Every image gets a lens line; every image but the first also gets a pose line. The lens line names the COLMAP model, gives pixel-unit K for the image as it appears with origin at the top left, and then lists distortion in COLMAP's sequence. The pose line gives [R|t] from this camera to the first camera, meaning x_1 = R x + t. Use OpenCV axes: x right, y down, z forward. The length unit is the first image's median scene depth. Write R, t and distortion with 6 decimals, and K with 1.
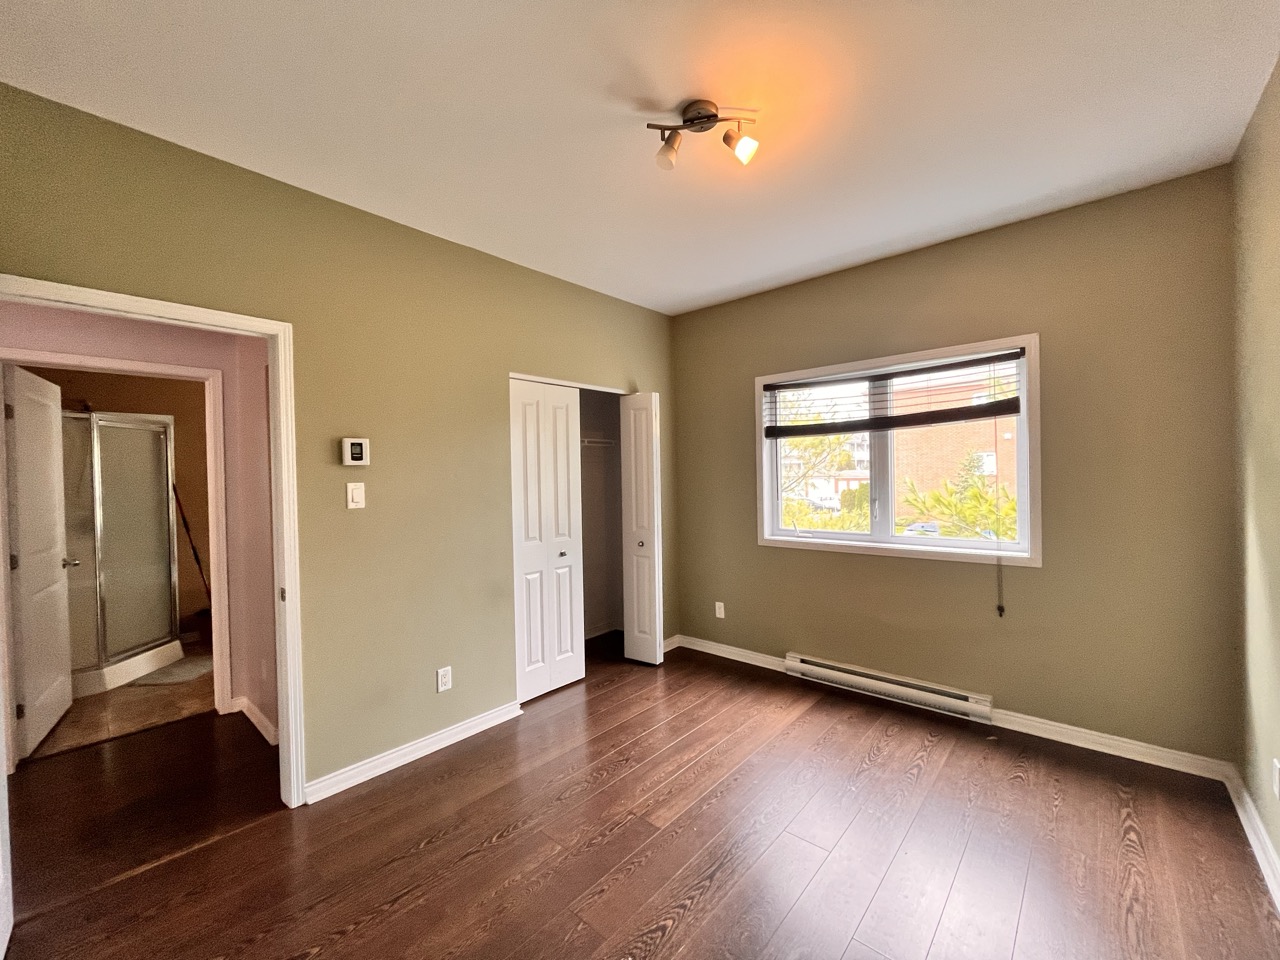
lens RADIAL K [[518.9, 0, 639.8], [0, 518.9, 475.9], [0, 0, 1]] dist [0.002128, -0.000383]
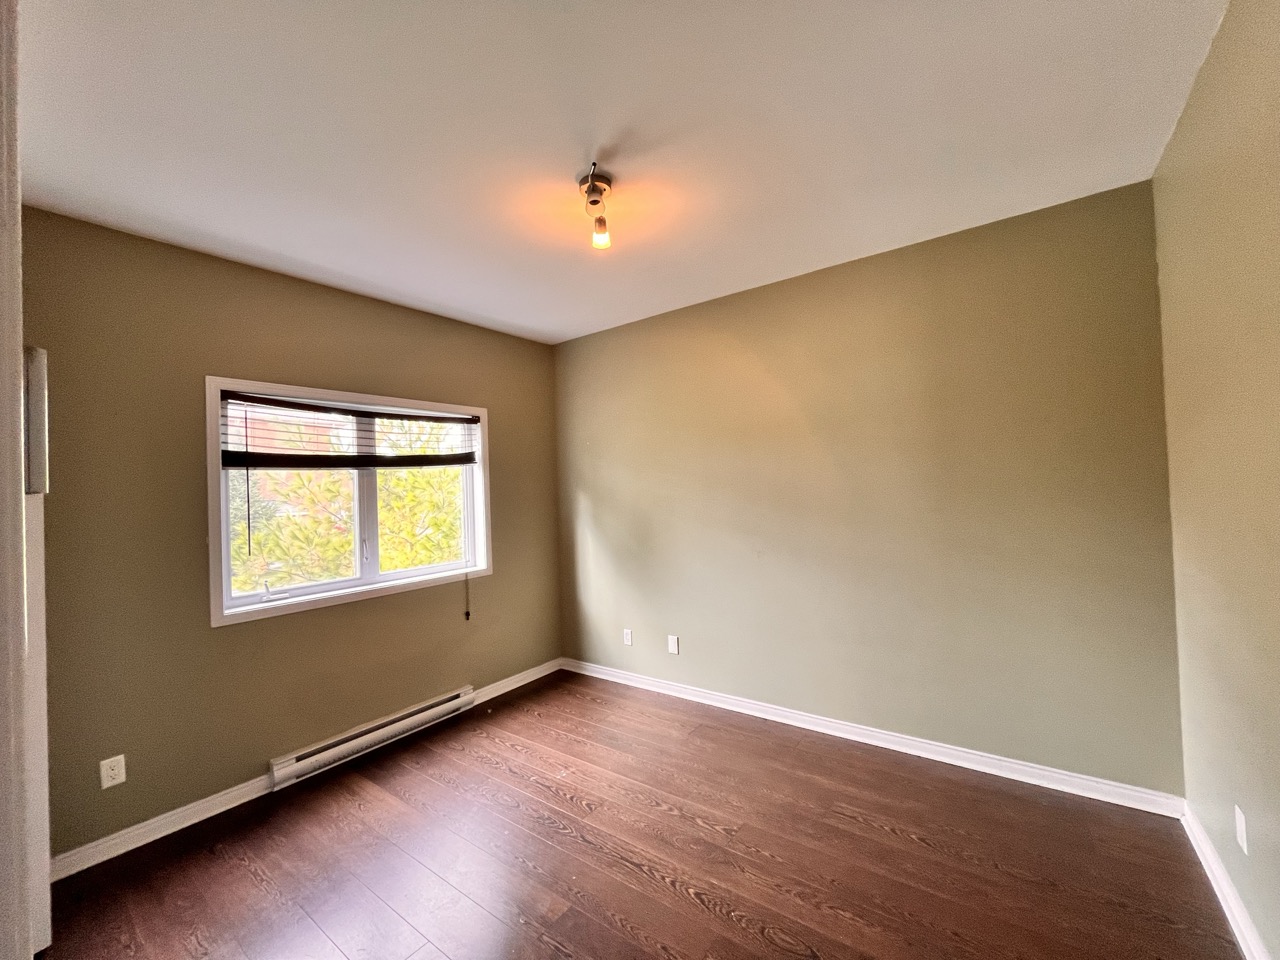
lens RADIAL K [[518.9, 0, 642.3], [0, 518.9, 476.1], [0, 0, 1]] dist [0.002128, -0.000383]
pose [[-0.080173, 0.050617, 0.995495, -0.560820], [0.046165, 0.997827, -0.047017, -0.003440], [-0.995711, 0.042188, -0.082336, 0.579902]]
